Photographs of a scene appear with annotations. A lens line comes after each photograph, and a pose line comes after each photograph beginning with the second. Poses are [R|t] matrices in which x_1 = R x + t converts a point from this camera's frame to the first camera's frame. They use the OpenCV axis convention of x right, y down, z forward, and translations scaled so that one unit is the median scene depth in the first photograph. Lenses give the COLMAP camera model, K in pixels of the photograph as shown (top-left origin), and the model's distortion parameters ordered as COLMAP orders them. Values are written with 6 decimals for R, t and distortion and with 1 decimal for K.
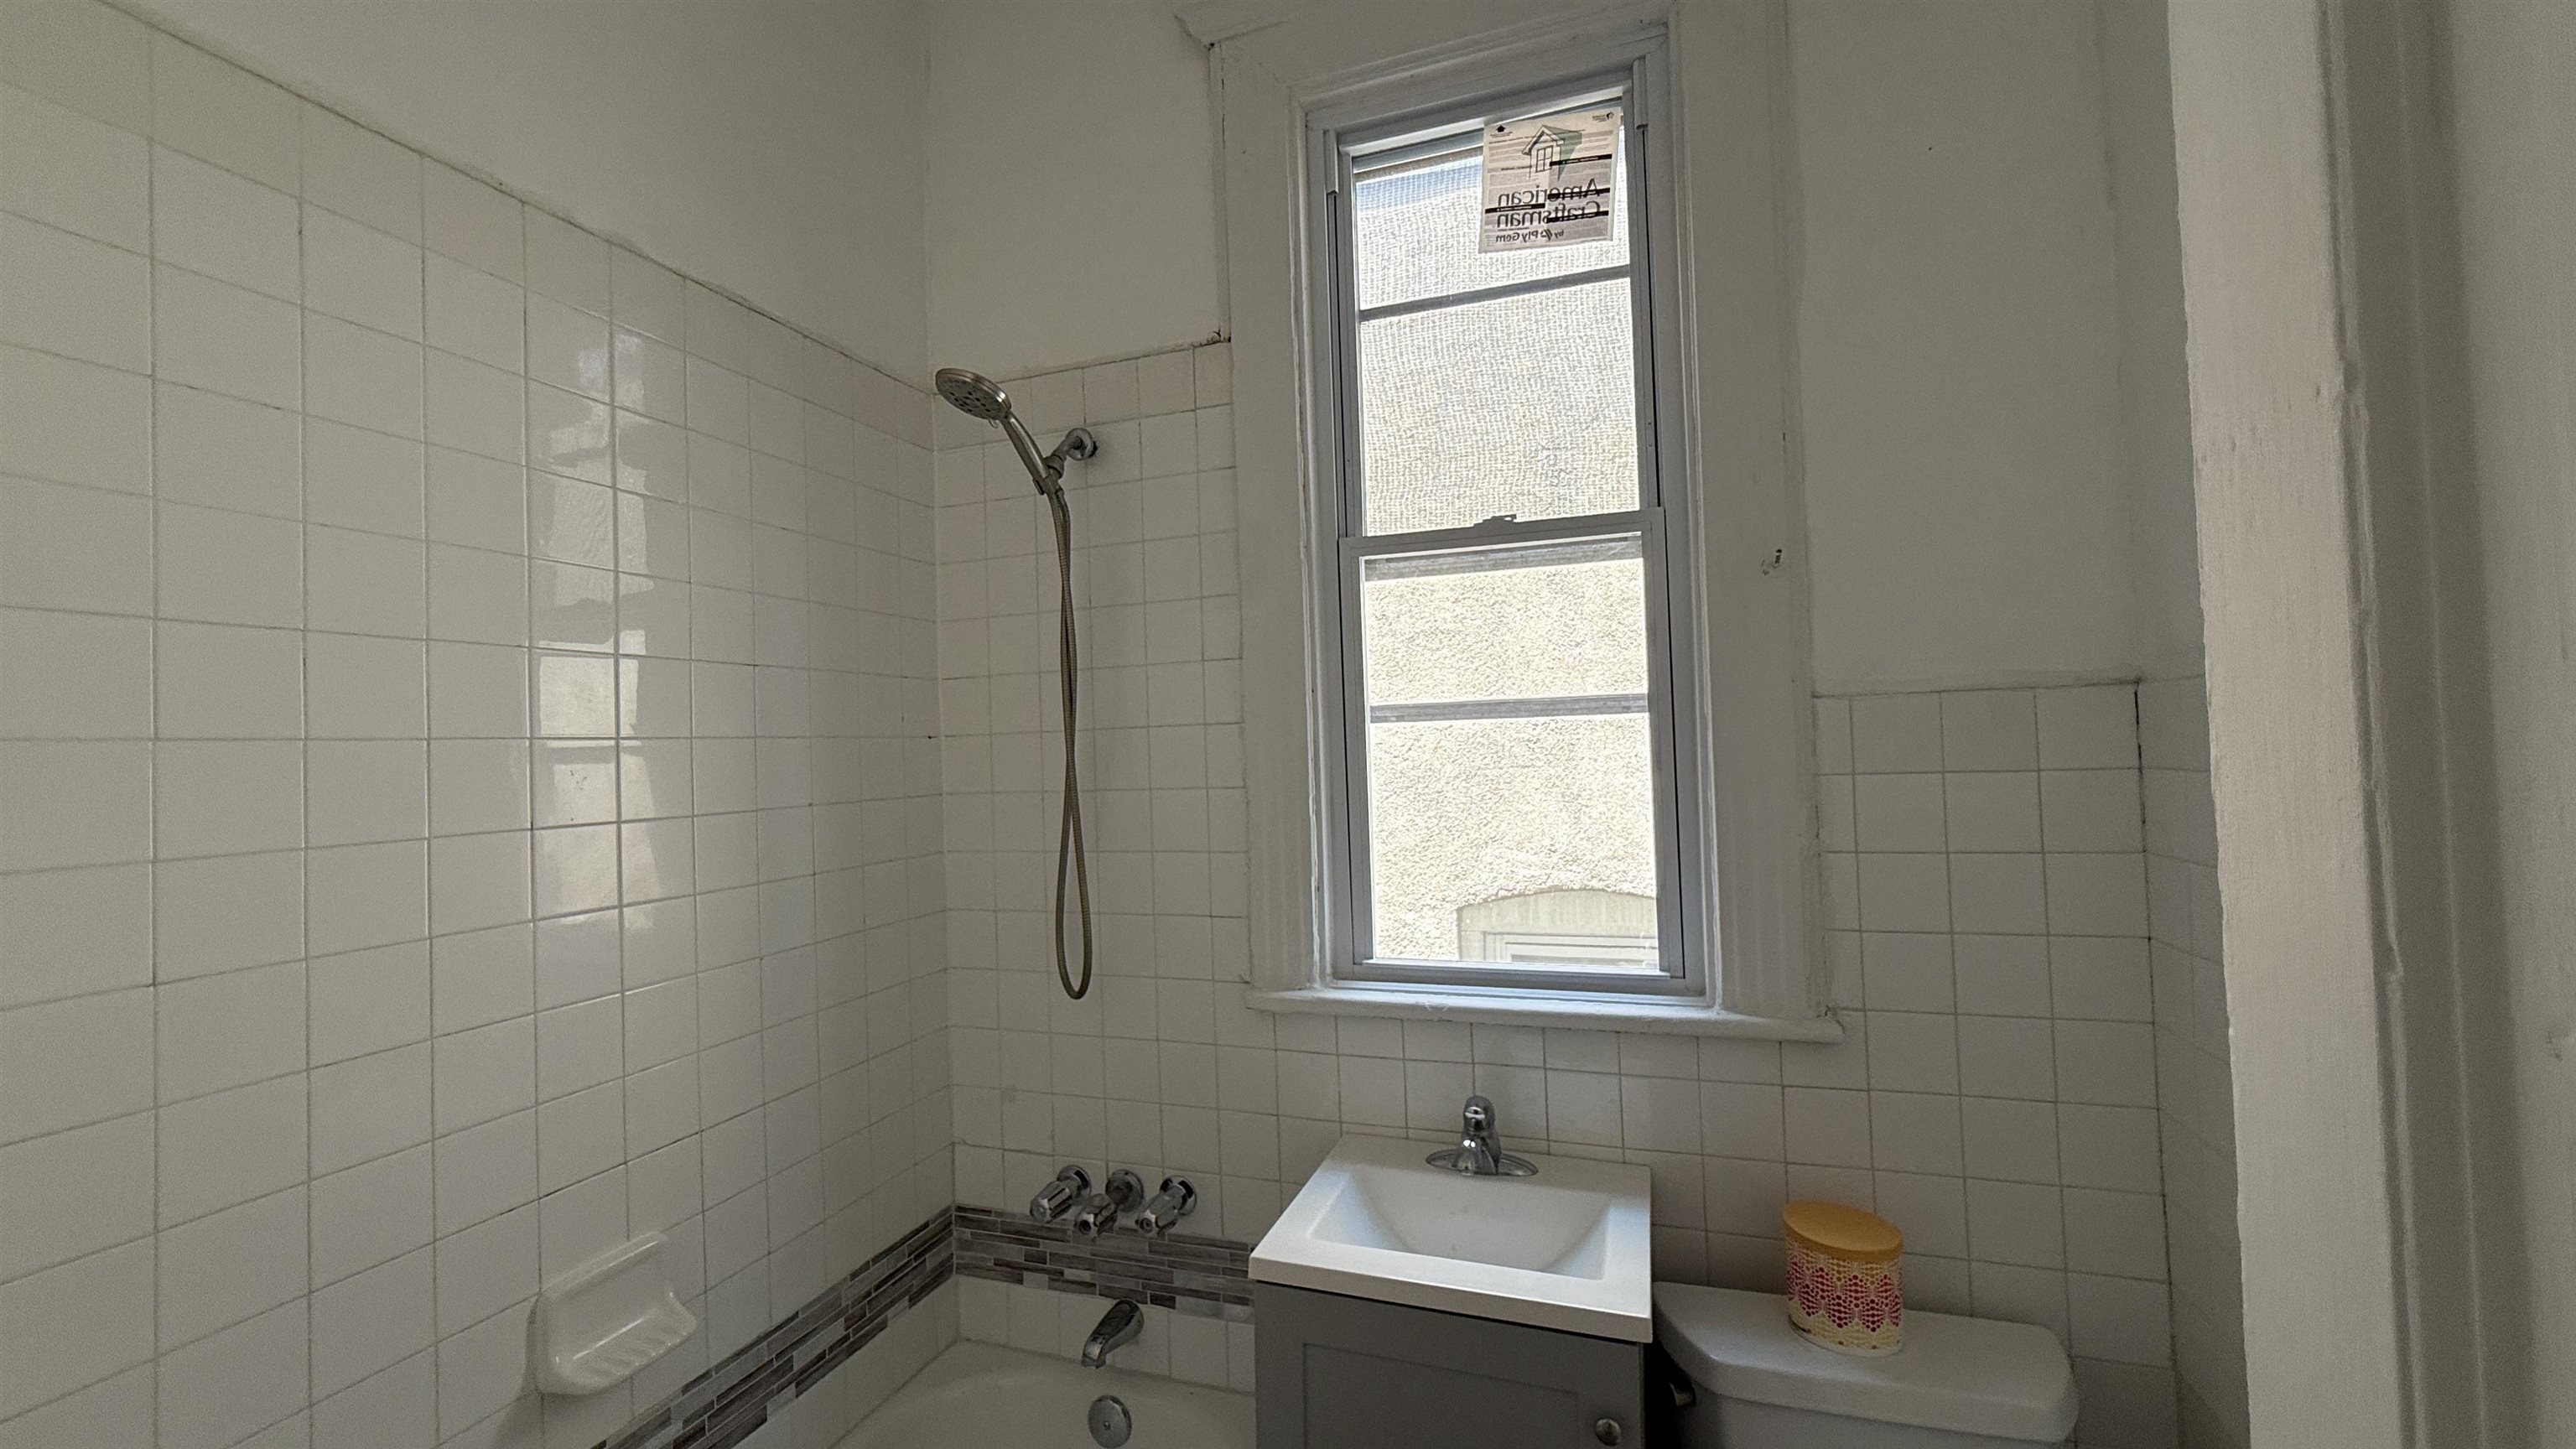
lens RADIAL K [[1034.0, 0, 1288.0], [0, 1034.0, 724.5], [0, 0, 1]] dist [0.001883, 0.000162]
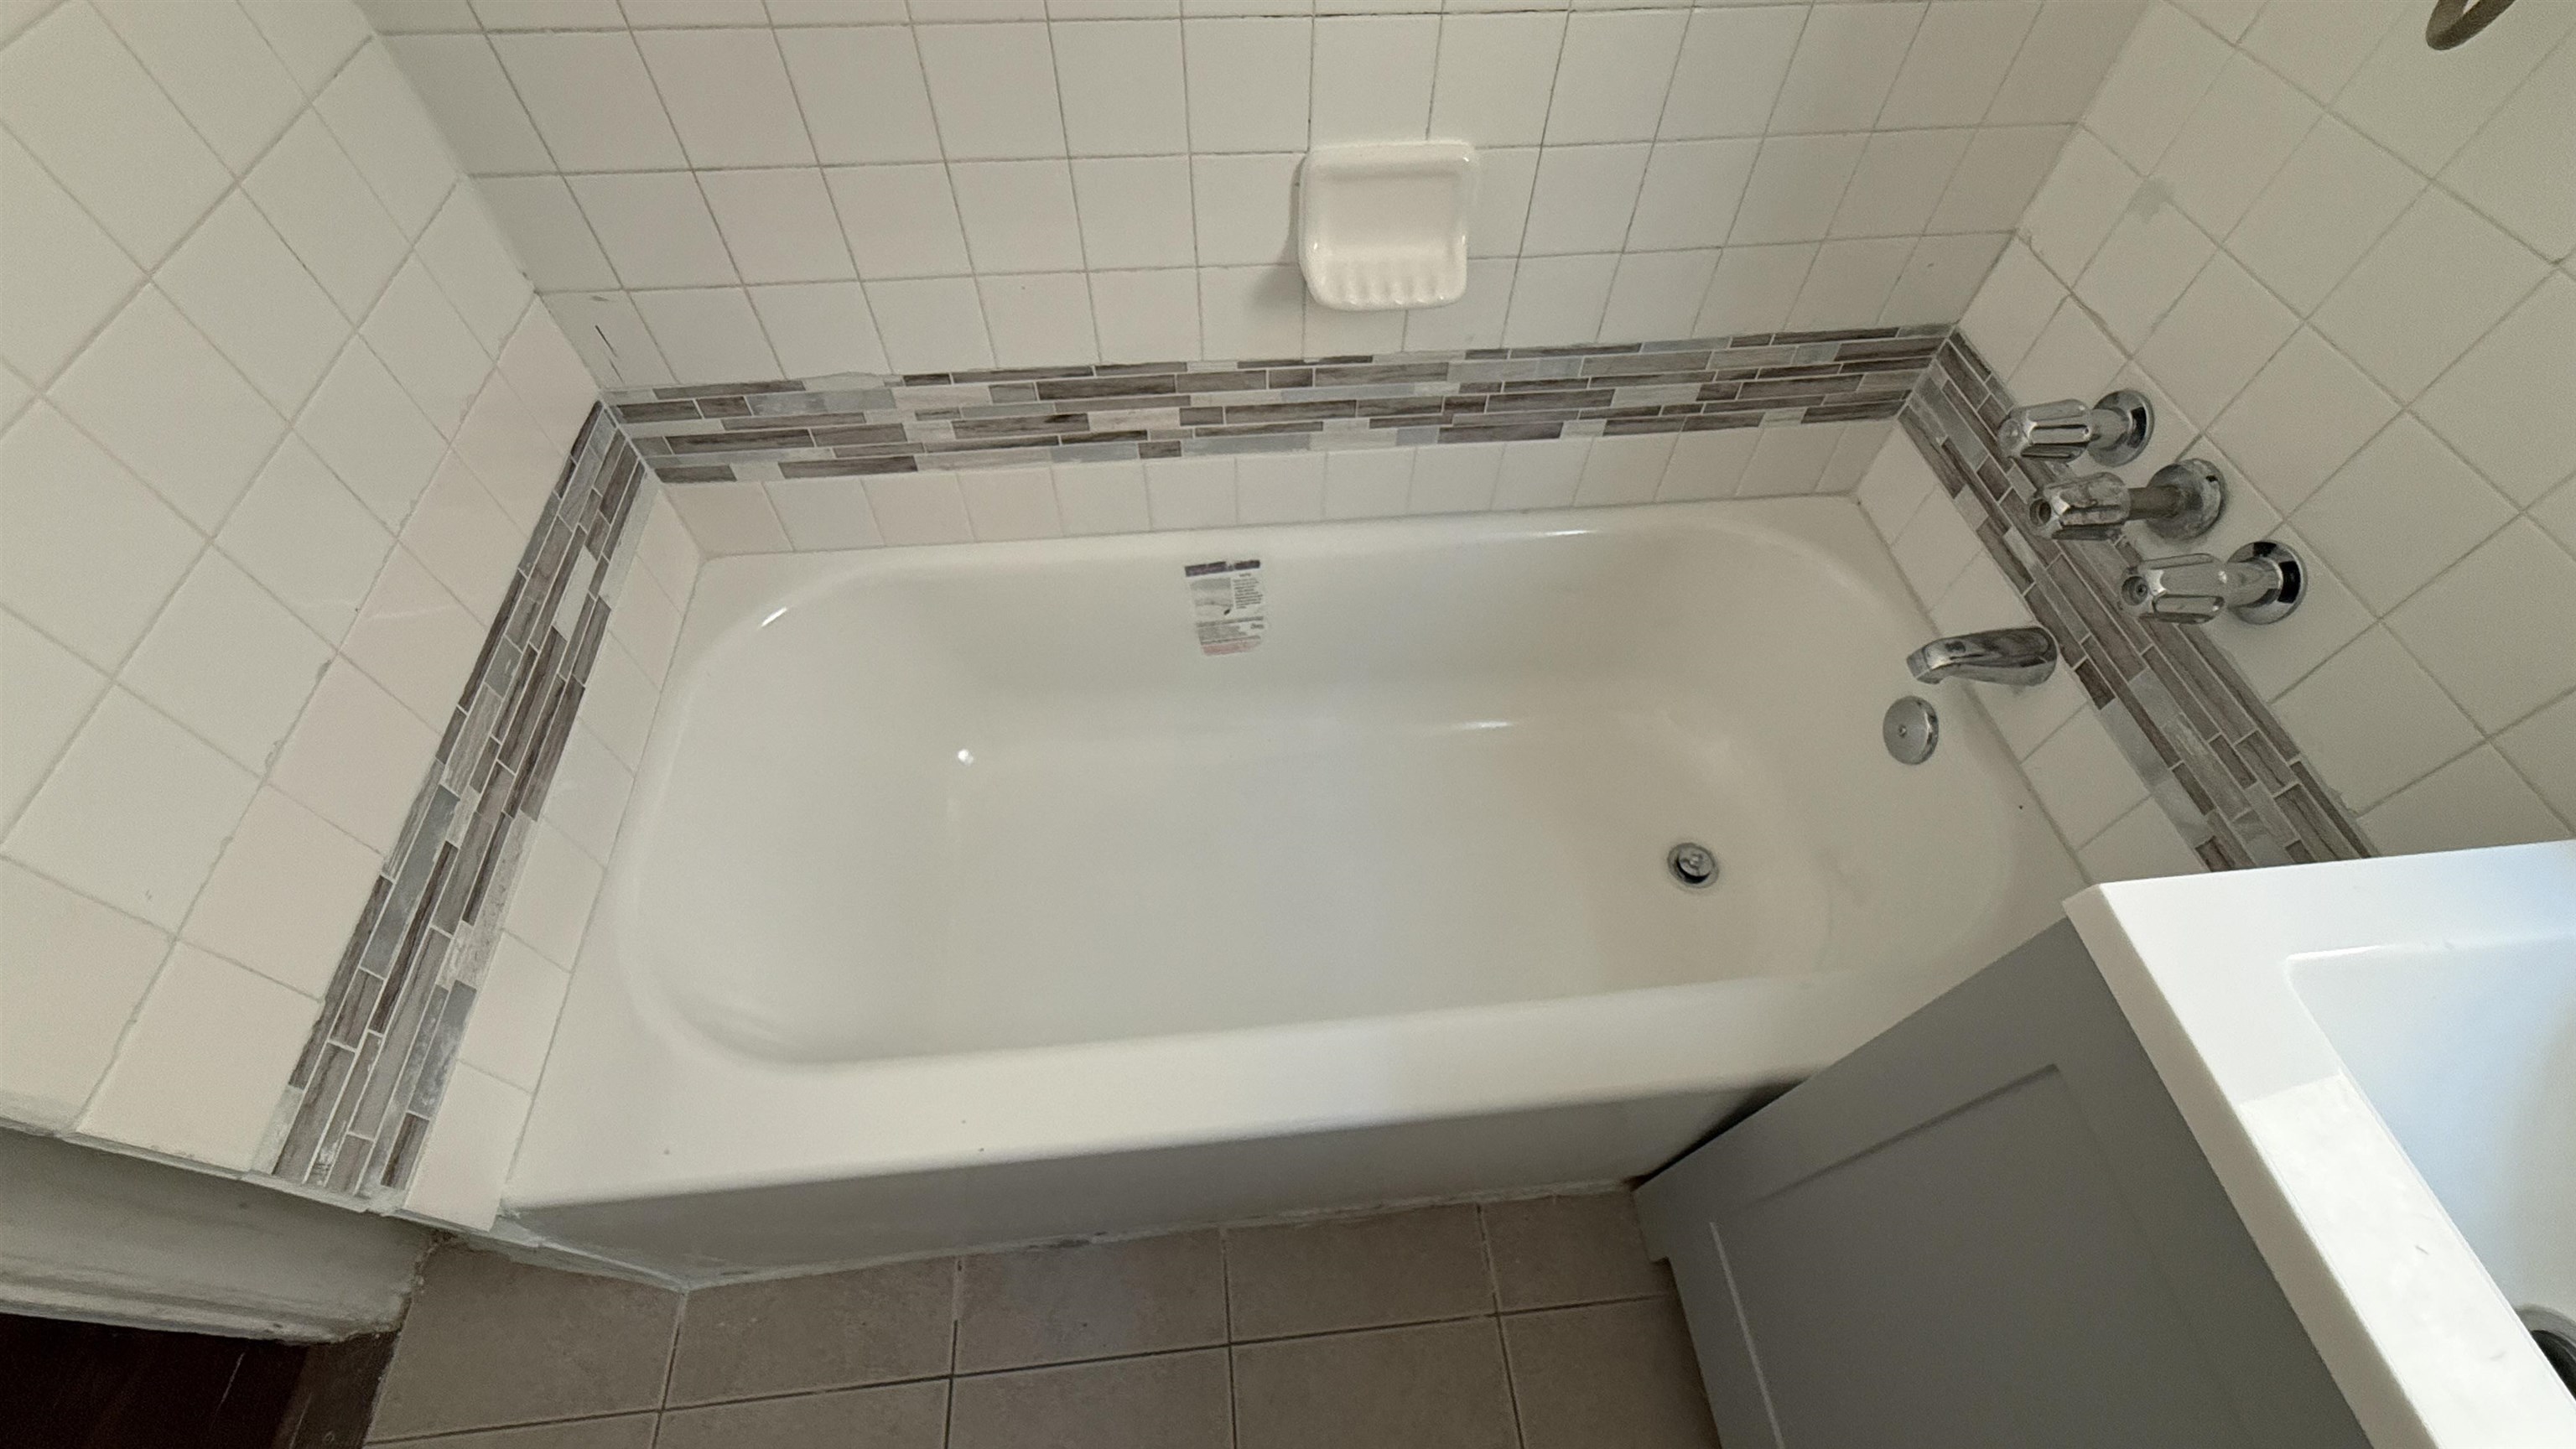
lens RADIAL K [[1013.4, 0, 1288.0], [0, 1013.4, 724.5], [0, 0, 1]] dist [-0.001375, 0.000108]
pose [[0.422237, 0.762992, -0.489448, -0.017845], [-0.006968, 0.542655, 0.839926, 0.100698], [0.906459, -0.351238, 0.234445, 0.467516]]
